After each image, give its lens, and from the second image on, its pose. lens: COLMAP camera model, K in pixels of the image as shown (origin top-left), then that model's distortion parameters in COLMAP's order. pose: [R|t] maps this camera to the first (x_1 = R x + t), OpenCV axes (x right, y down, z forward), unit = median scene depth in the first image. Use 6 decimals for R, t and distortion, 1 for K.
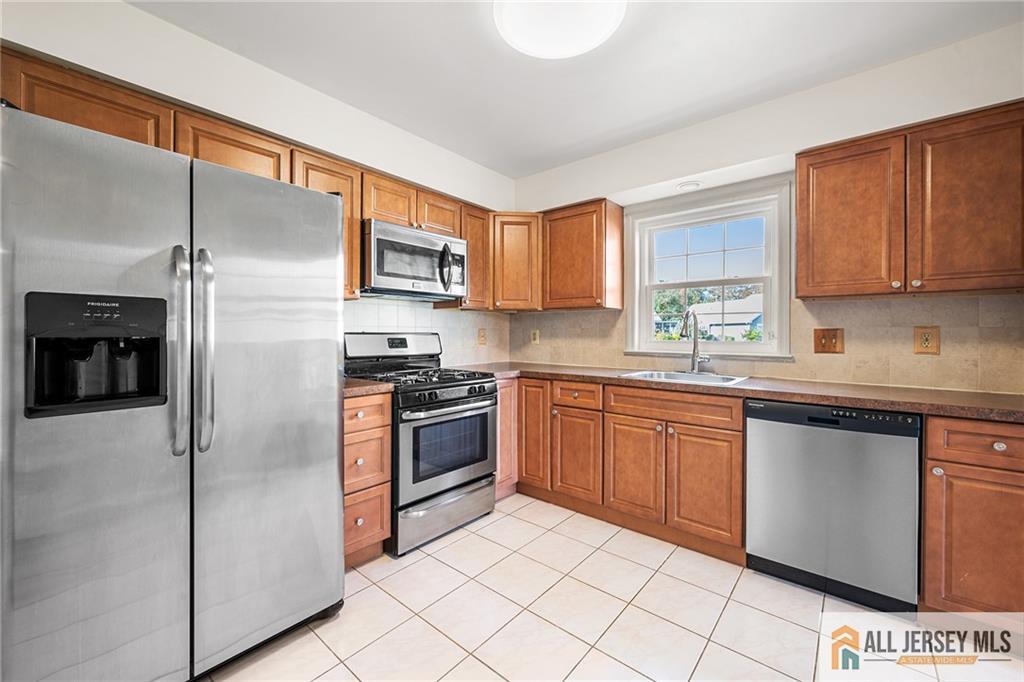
lens RADIAL K [[413.4, 0, 505.2], [0, 413.4, 335.0], [0, 0, 1]] dist [0.000403, -0.000038]
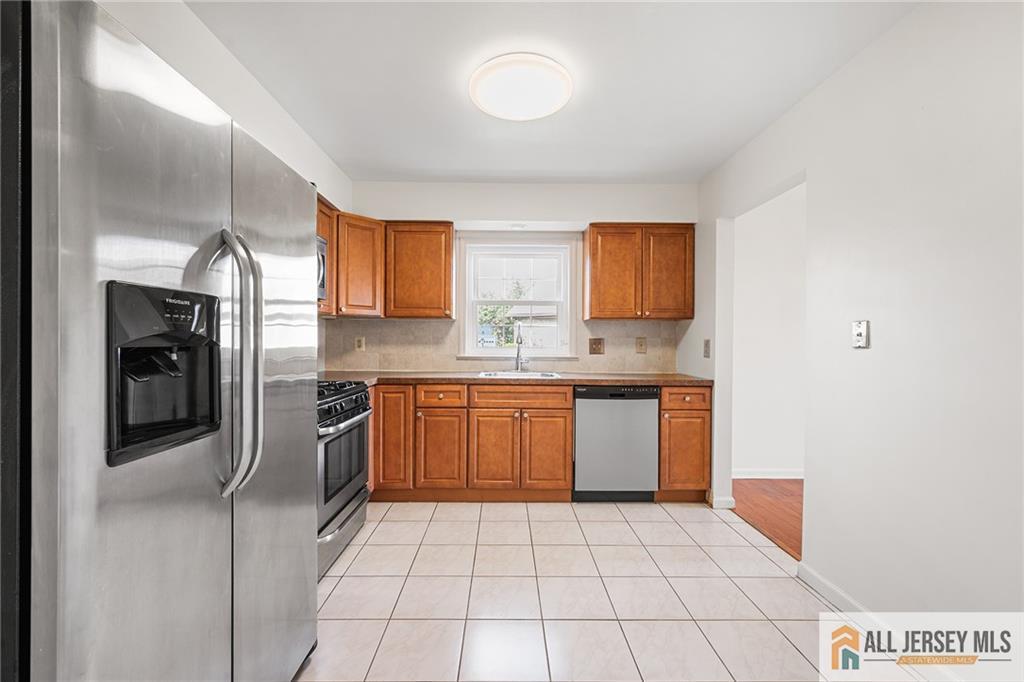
lens RADIAL K [[427.0, 0, 509.4], [0, 427.0, 341.4], [0, 0, 1]] dist [0.000864, -0.000015]
pose [[0.749340, 0.001571, 0.662184, -0.482151], [-0.001339, 0.999999, -0.000857, -0.001607], [-0.662185, -0.000245, 0.749341, 0.016381]]
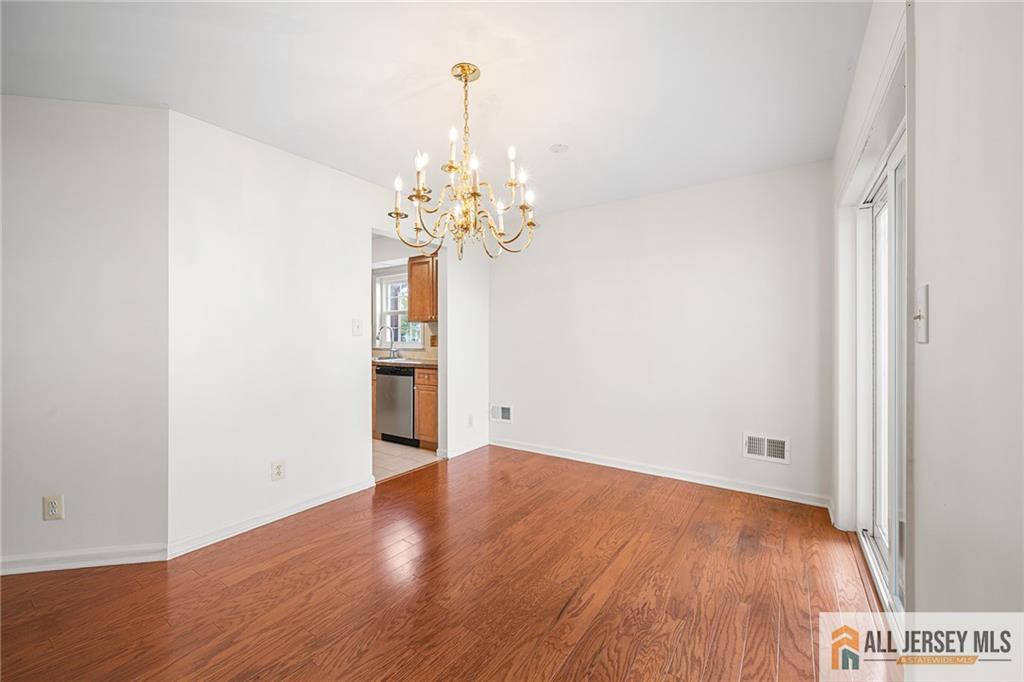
lens RADIAL K [[413.4, 0, 505.2], [0, 413.4, 335.0], [0, 0, 1]] dist [0.000403, -0.000038]
pose [[0.994796, -0.002718, 0.101855, 0.862927], [0.004222, 0.999885, -0.014557, 0.014593], [-0.101803, 0.014911, 0.994693, -1.129307]]
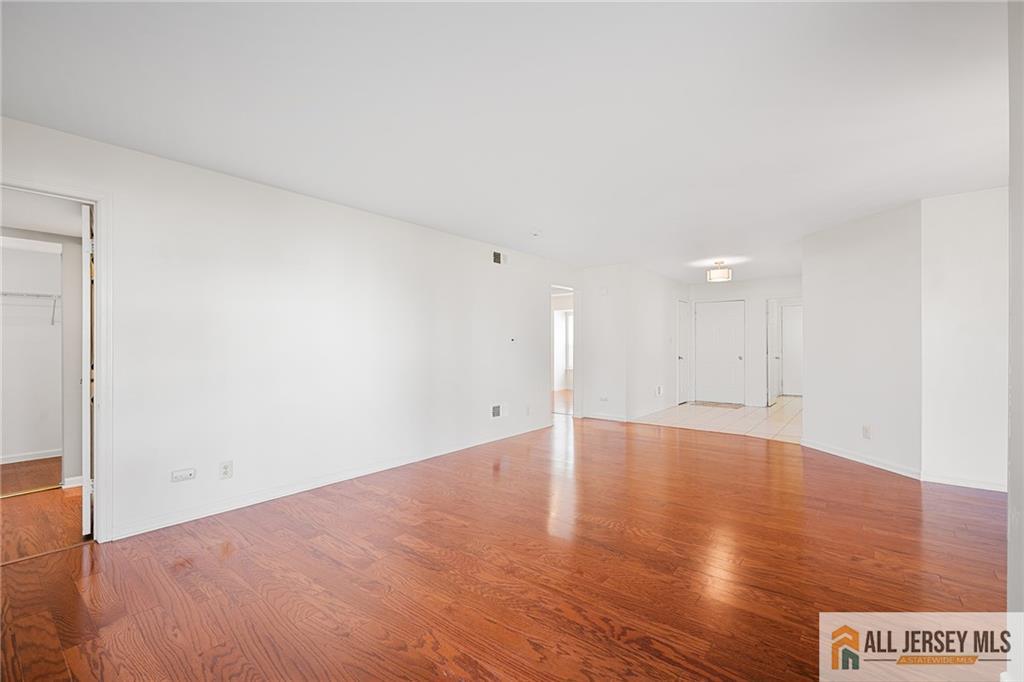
lens RADIAL K [[445.6, 0, 506.8], [0, 445.6, 343.0], [0, 0, 1]] dist [0.000359, -0.000043]
pose [[0.014139, -0.002234, -0.999898, 1.753412], [-0.004872, 0.999985, -0.002303, 0.013454], [0.999888, 0.004904, 0.014128, -1.628633]]
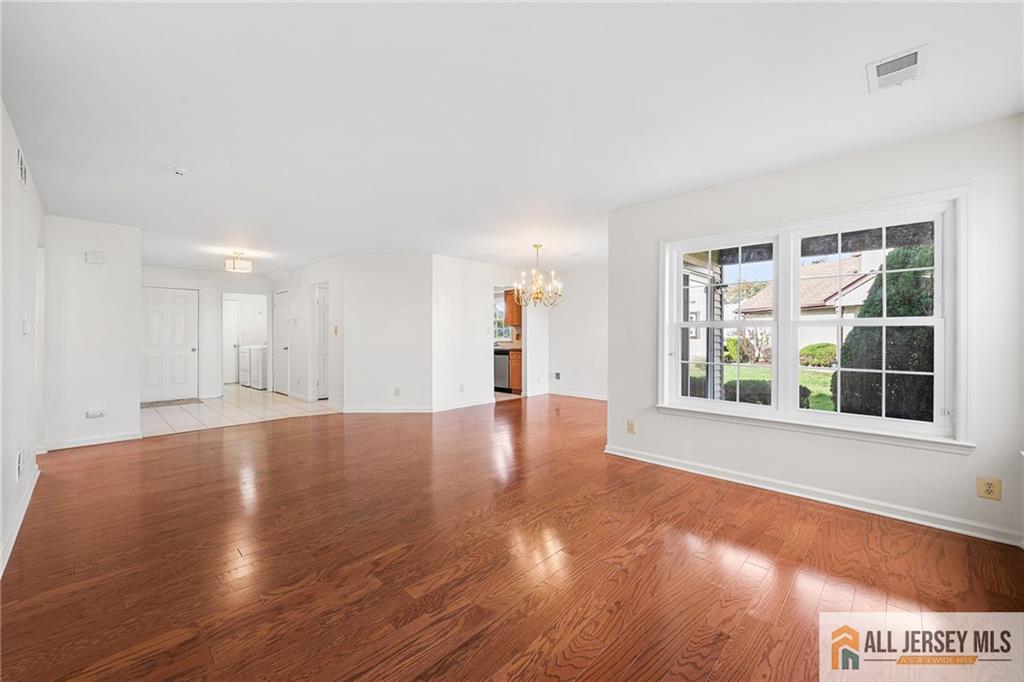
lens RADIAL K [[413.4, 0, 505.2], [0, 413.4, 335.0], [0, 0, 1]] dist [0.000403, -0.000038]
pose [[0.998007, -0.000493, -0.063108, 0.836106], [0.000037, 0.999974, -0.007233, 0.023131], [0.063110, 0.007216, 0.997980, -2.657747]]
